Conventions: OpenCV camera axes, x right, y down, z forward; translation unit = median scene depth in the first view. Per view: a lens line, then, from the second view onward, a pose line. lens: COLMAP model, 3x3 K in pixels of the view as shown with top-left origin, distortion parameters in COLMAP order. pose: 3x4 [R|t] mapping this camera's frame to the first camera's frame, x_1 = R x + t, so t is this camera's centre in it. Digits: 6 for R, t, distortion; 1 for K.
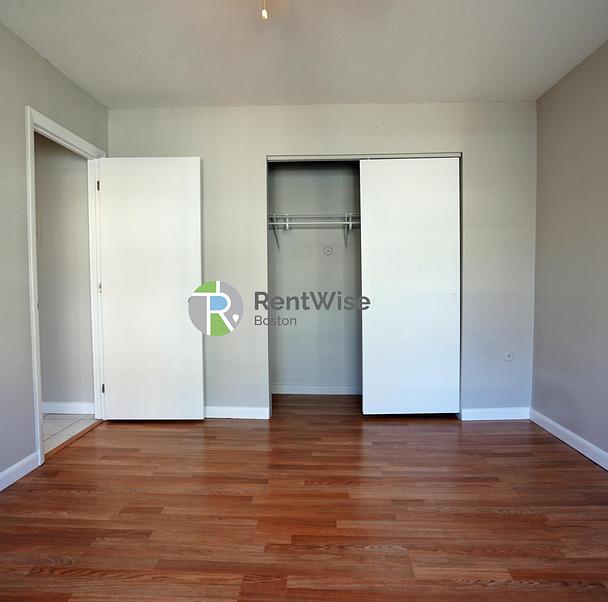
lens RADIAL K [[430.0, 0, 304.0], [0, 430.0, 301.0], [0, 0, 1]] dist [-0.065706, 0.031377]
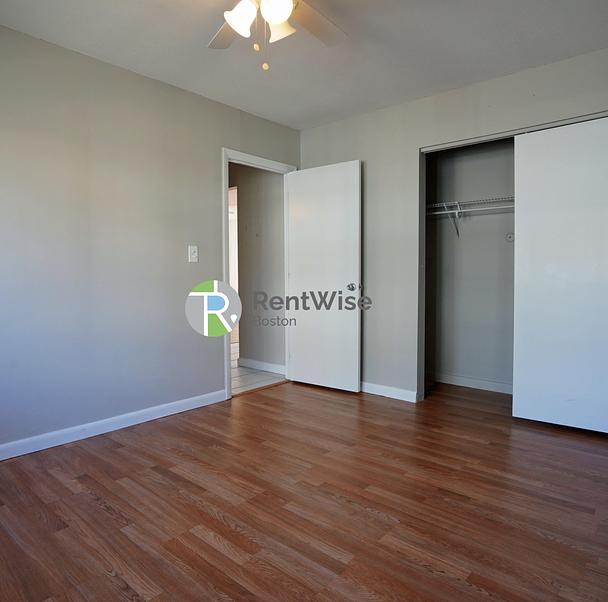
lens RADIAL K [[442.2, 0, 304.0], [0, 442.2, 301.0], [0, 0, 1]] dist [-0.077630, 0.043485]
pose [[0.778021, 0.040766, -0.626914, 0.430283], [-0.028215, 0.999153, 0.029955, 0.004931], [0.627604, -0.005617, 0.778512, 0.002923]]
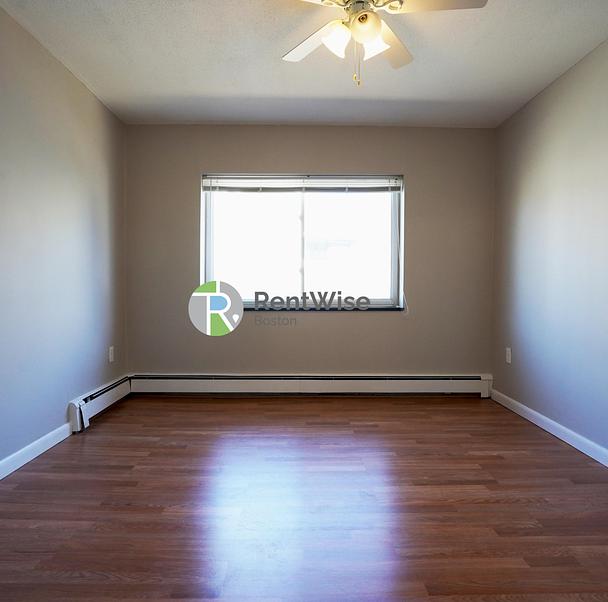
lens RADIAL K [[420.7, 0, 304.0], [0, 420.7, 301.0], [0, 0, 1]] dist [-0.070946, 0.037192]
pose [[-0.998713, -0.000555, -0.050712, 0.078582], [-0.004610, 0.996794, 0.079877, -0.029010], [0.050505, 0.080008, -0.995514, 1.181401]]
